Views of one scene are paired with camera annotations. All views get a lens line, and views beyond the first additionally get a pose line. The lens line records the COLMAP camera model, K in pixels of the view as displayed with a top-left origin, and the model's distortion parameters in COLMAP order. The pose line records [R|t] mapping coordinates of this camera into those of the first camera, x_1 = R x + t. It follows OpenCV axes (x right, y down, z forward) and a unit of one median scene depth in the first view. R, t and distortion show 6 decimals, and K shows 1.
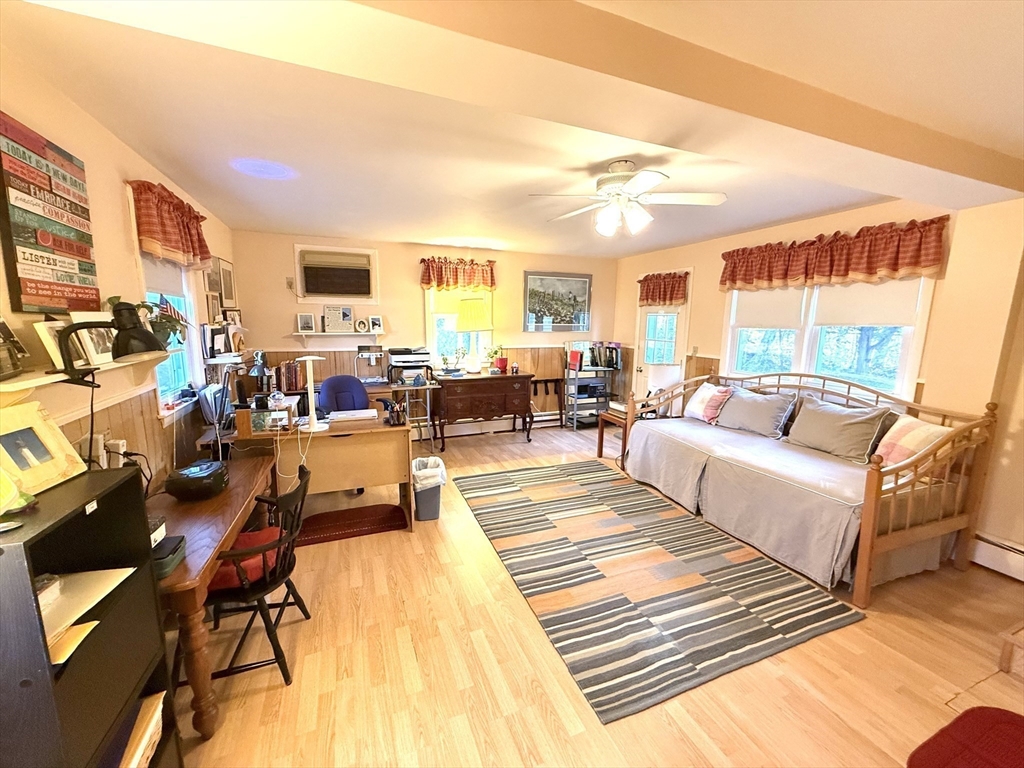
lens RADIAL K [[409.3, 0, 513.5], [0, 409.3, 383.4], [0, 0, 1]] dist [-0.002958, -0.000228]
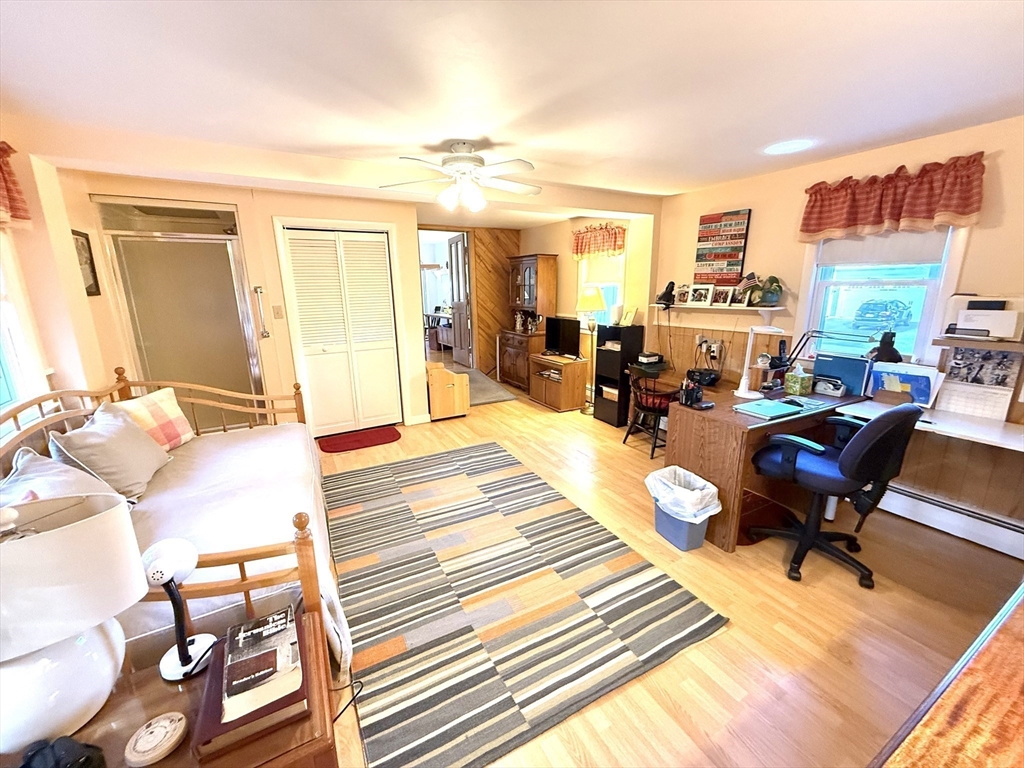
lens RADIAL K [[405.3, 0, 512.0], [0, 405.3, 384.0], [0, 0, 1]] dist [-0.002310, -0.000110]
pose [[-0.993064, 0.029209, -0.113893, 0.189591], [-0.016317, 0.925044, 0.379508, -0.249278], [0.116441, 0.378734, -0.918151, 1.572801]]
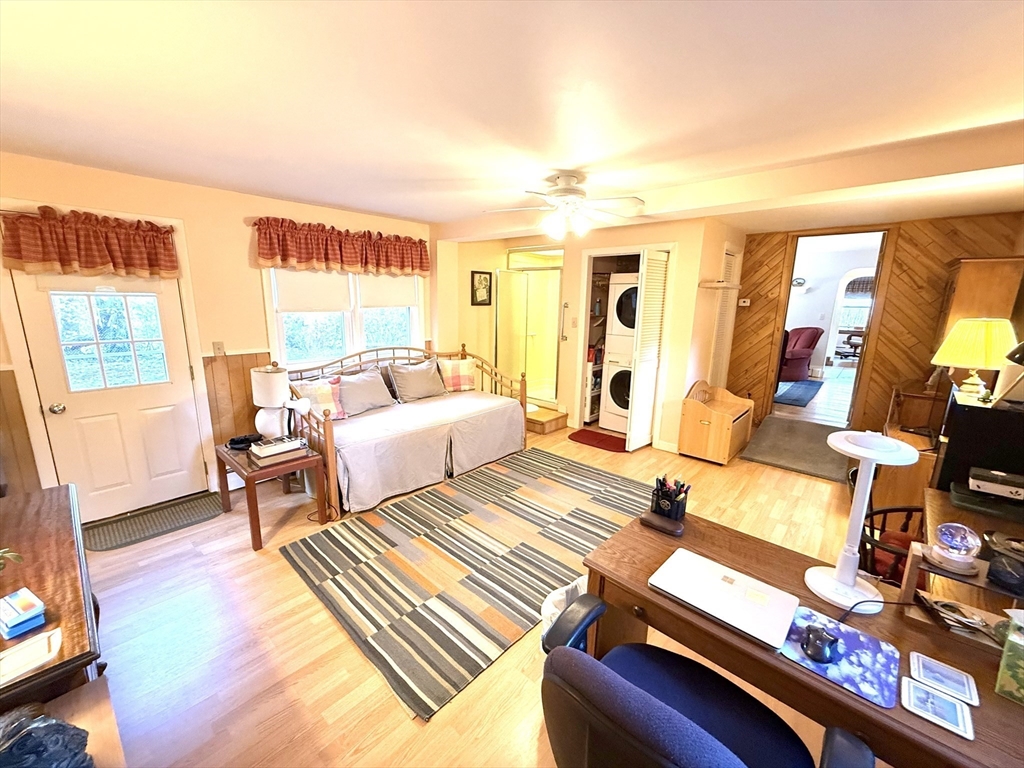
lens RADIAL K [[409.3, 0, 513.5], [0, 409.3, 383.4], [0, 0, 1]] dist [-0.002958, -0.000228]
pose [[-0.440706, -0.197641, 0.875623, -0.568402], [0.120565, 0.953589, 0.275920, -0.220338], [-0.889518, 0.227169, -0.396424, 1.210174]]
